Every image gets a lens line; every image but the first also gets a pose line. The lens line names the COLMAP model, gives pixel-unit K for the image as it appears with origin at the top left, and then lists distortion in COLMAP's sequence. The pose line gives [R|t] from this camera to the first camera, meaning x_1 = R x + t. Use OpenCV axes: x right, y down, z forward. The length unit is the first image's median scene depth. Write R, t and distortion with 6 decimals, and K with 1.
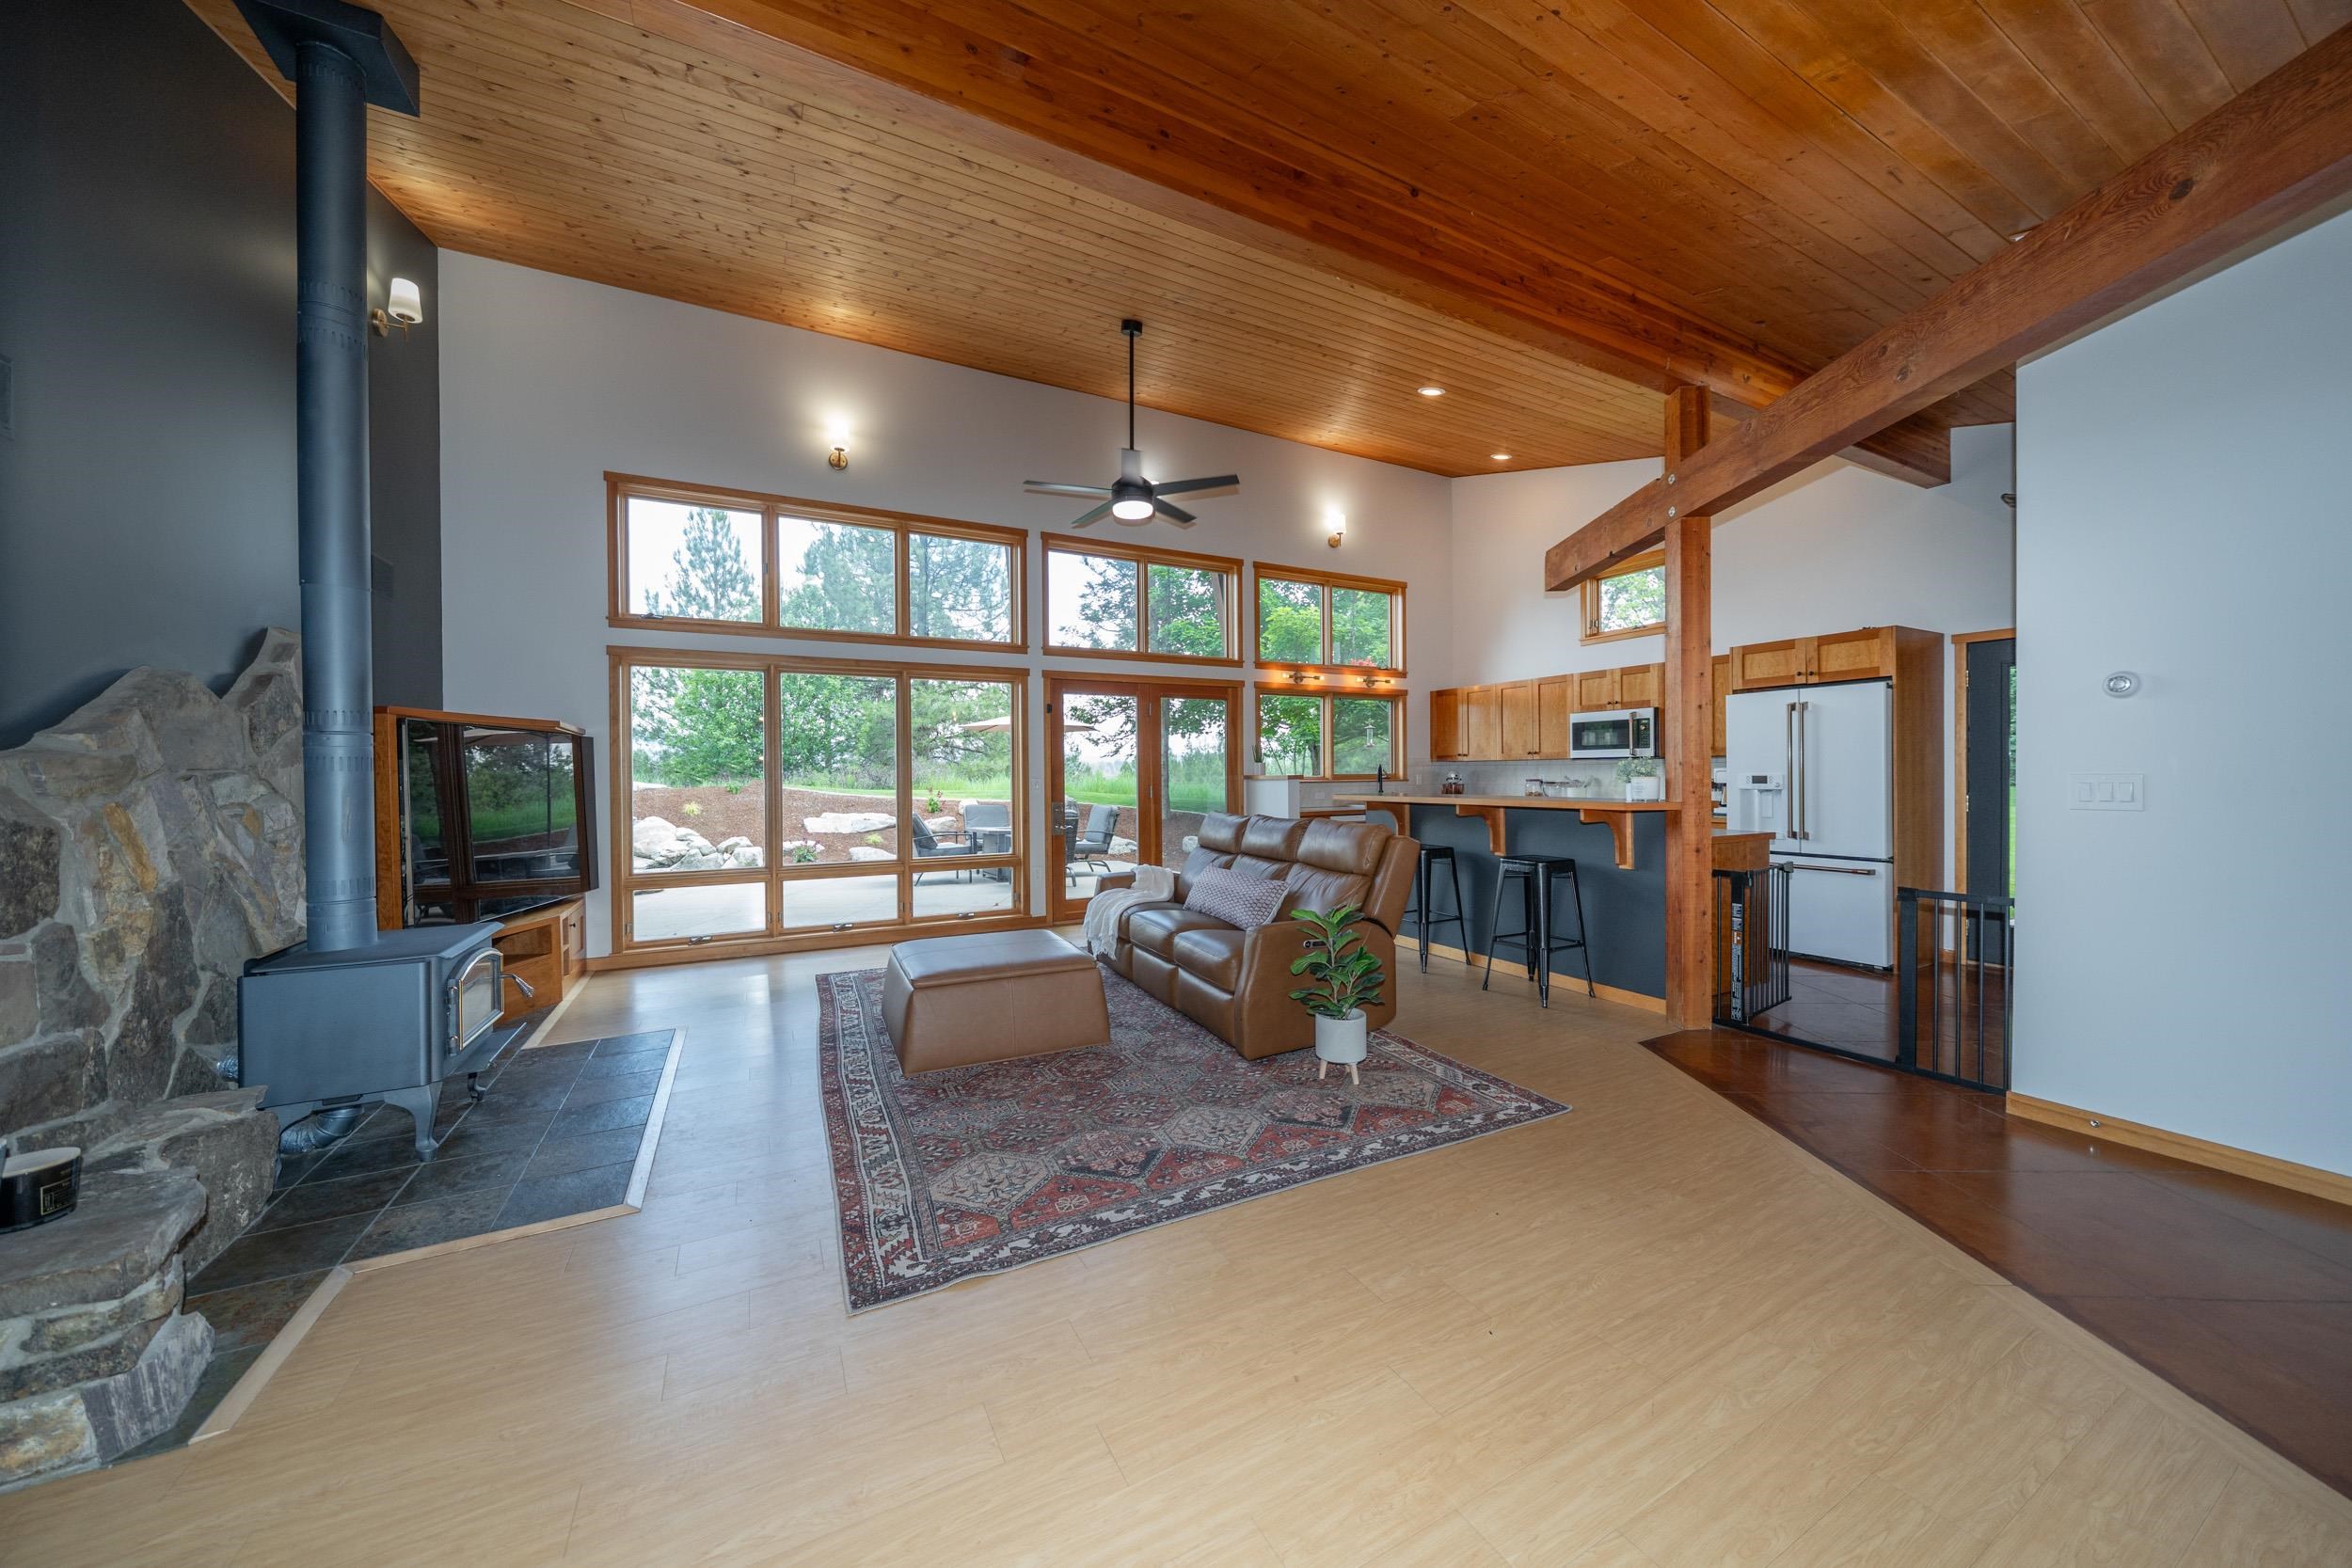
lens RADIAL K [[818.9, 0, 1211.0], [0, 818.9, 777.9], [0, 0, 1]] dist [-0.011206, 0.000102]
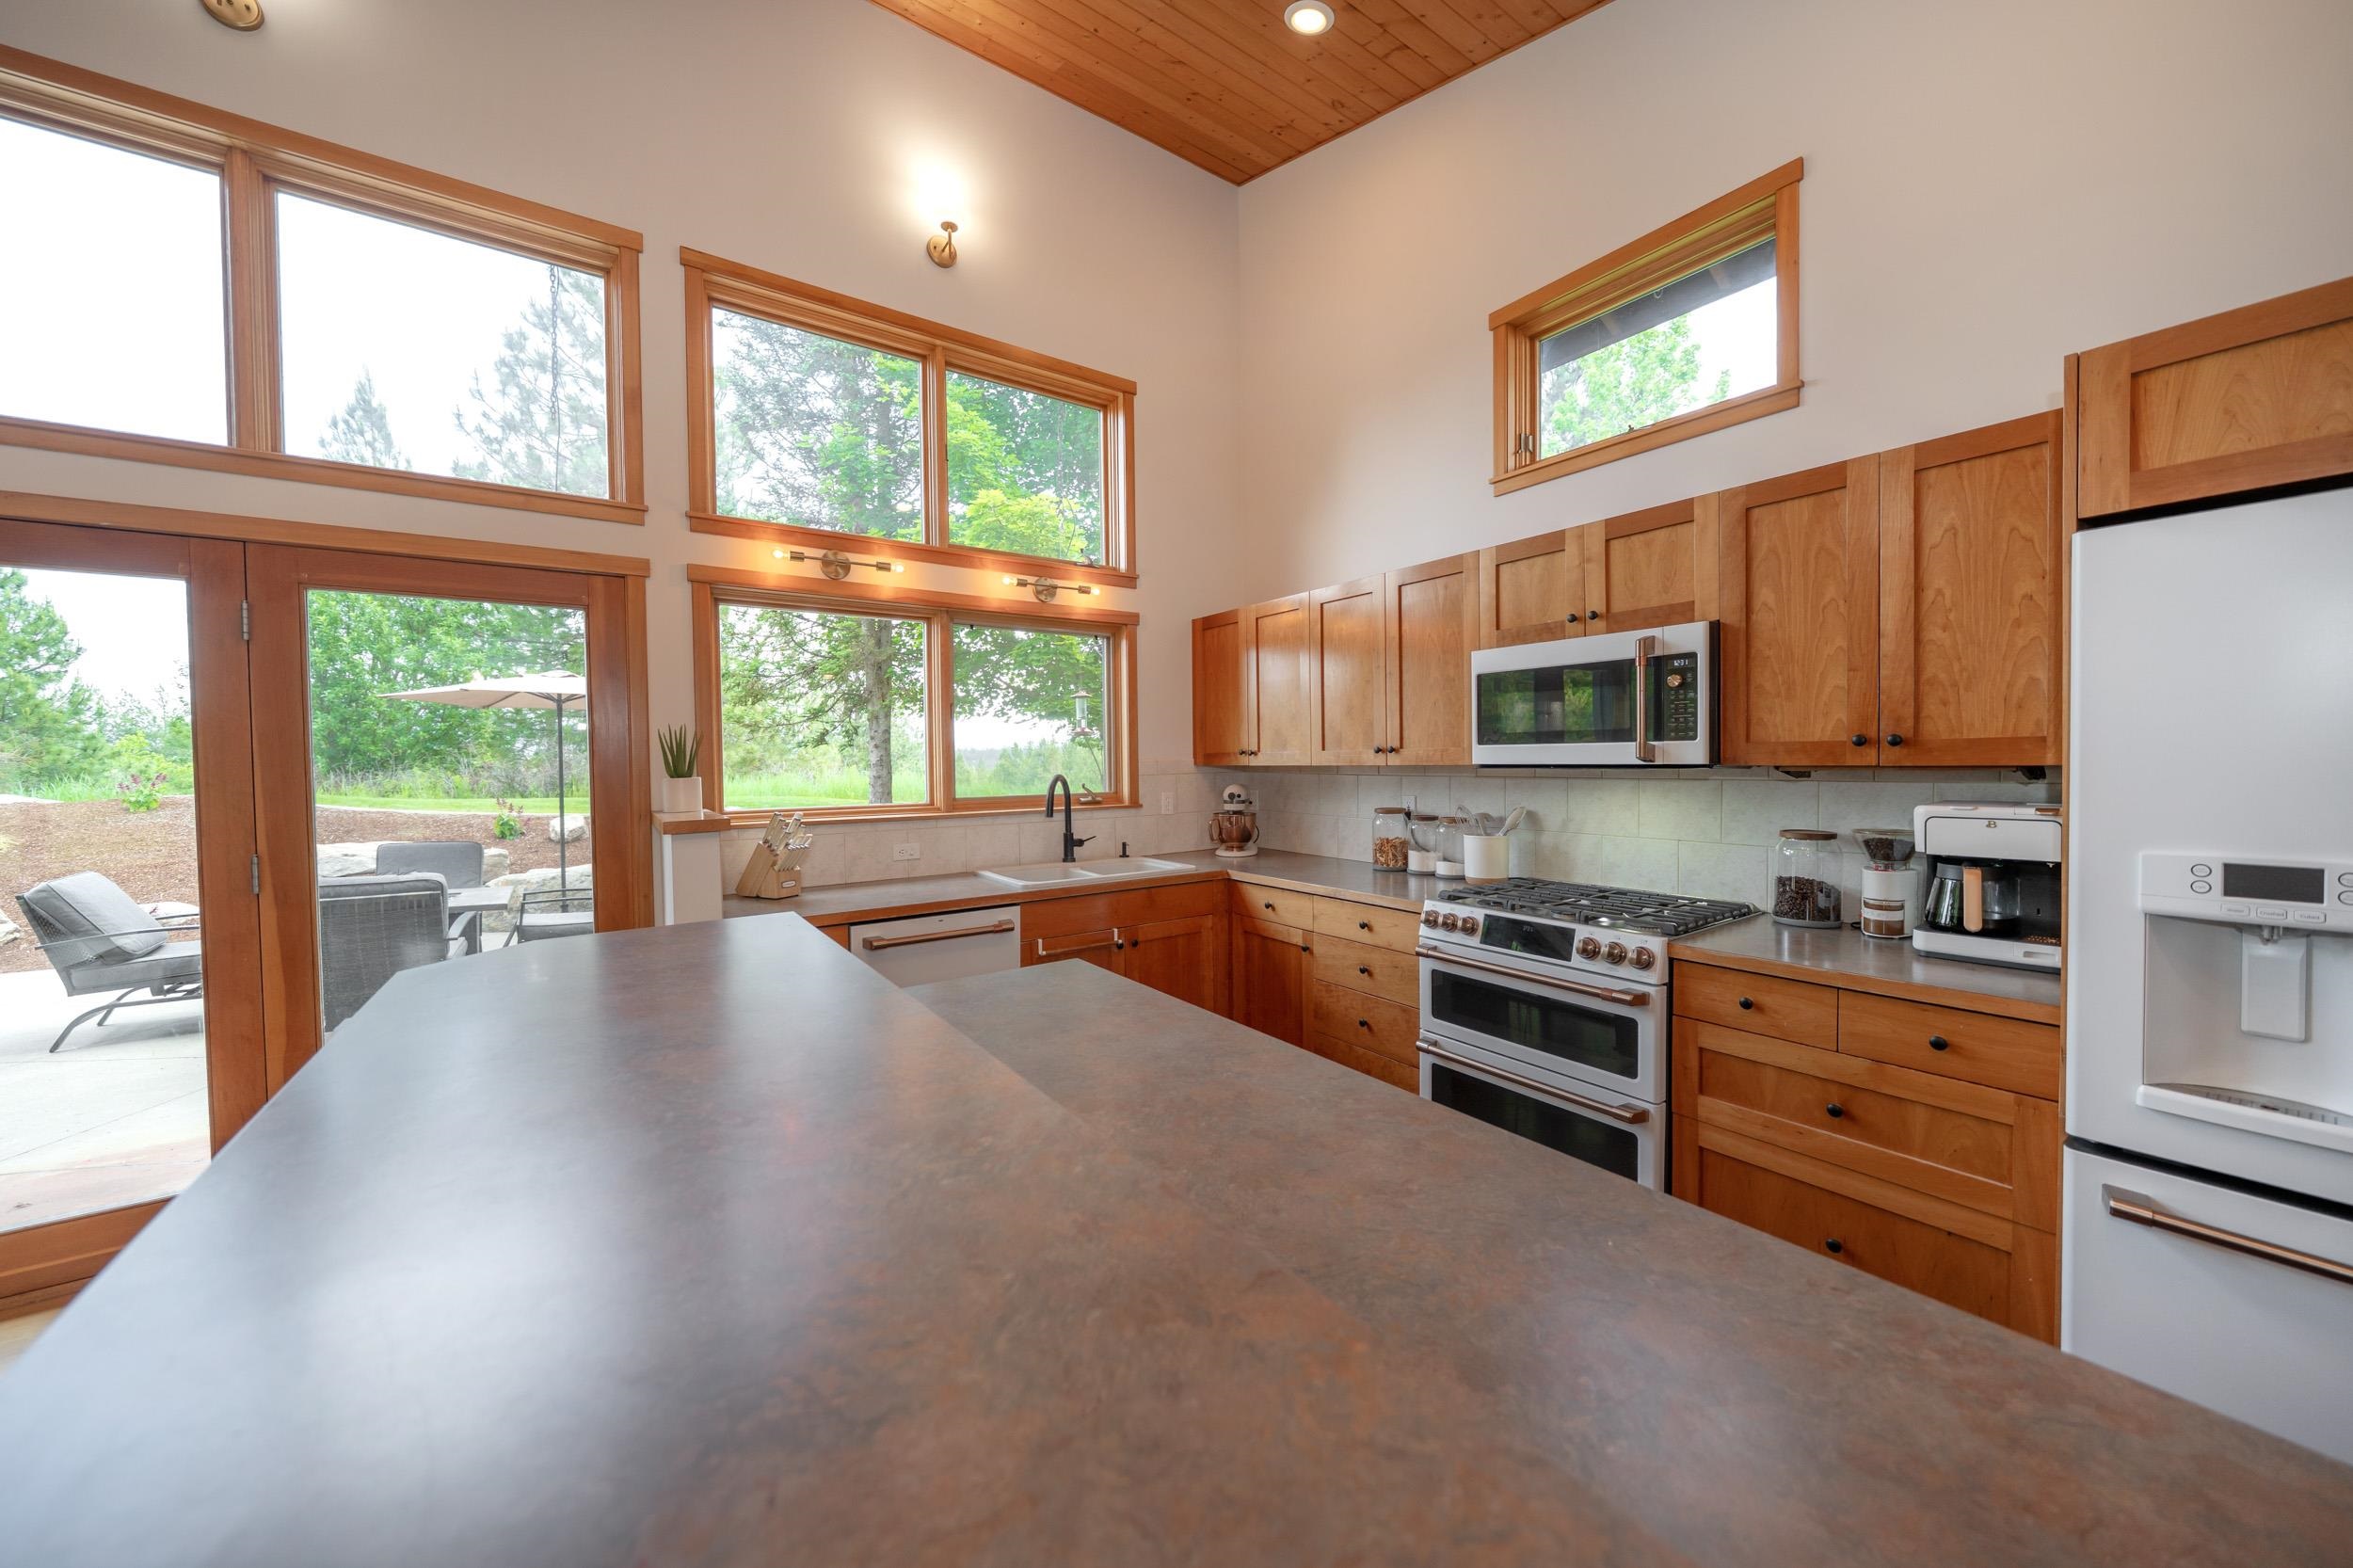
lens RADIAL K [[819.4, 0, 1235.3], [0, 819.4, 784.3], [0, 0, 1]] dist [-0.011206, 0.000102]
pose [[0.988516, -0.009736, 0.150799, 0.340765], [0.005691, 0.999613, 0.027233, -0.032848], [-0.151006, -0.026062, 0.988189, 0.798148]]
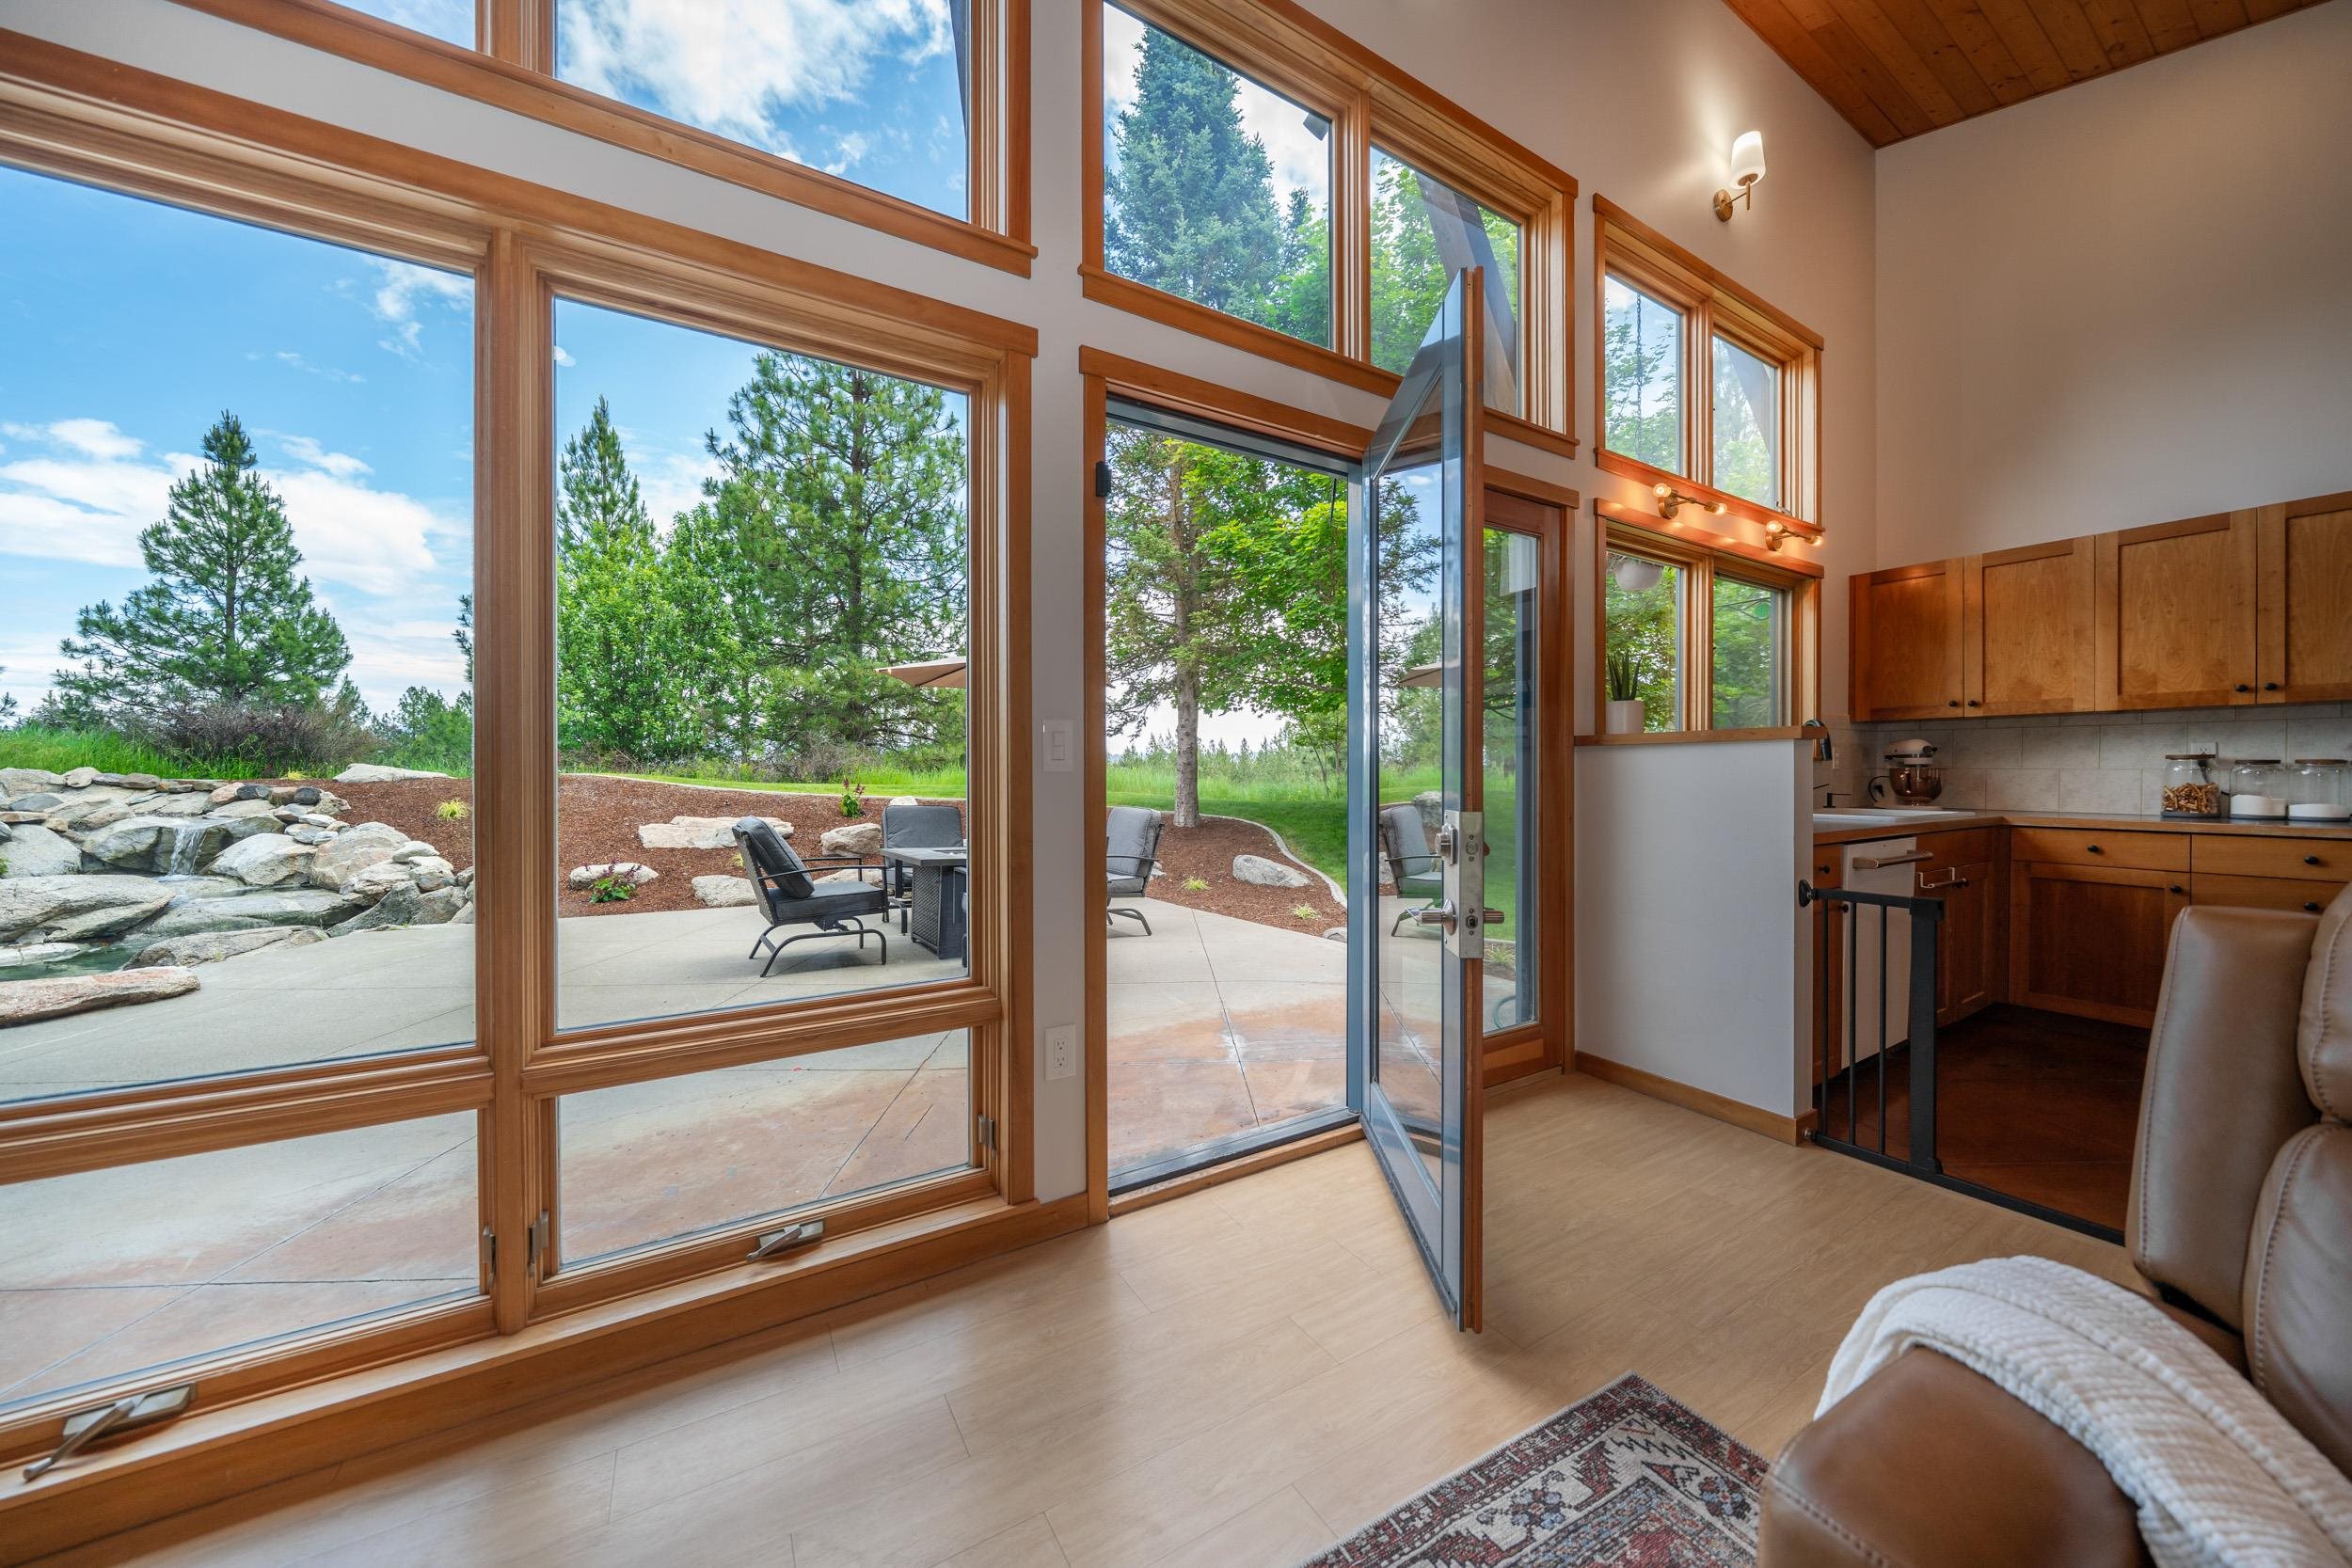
lens RADIAL K [[818.9, 0, 1211.4], [0, 818.9, 783.8], [0, 0, 1]] dist [-0.011206, 0.000102]
pose [[0.998653, 0.004279, 0.051704, -0.205530], [-0.004837, 0.999932, 0.010658, 0.021029], [-0.051655, -0.010894, 0.998606, 0.836325]]
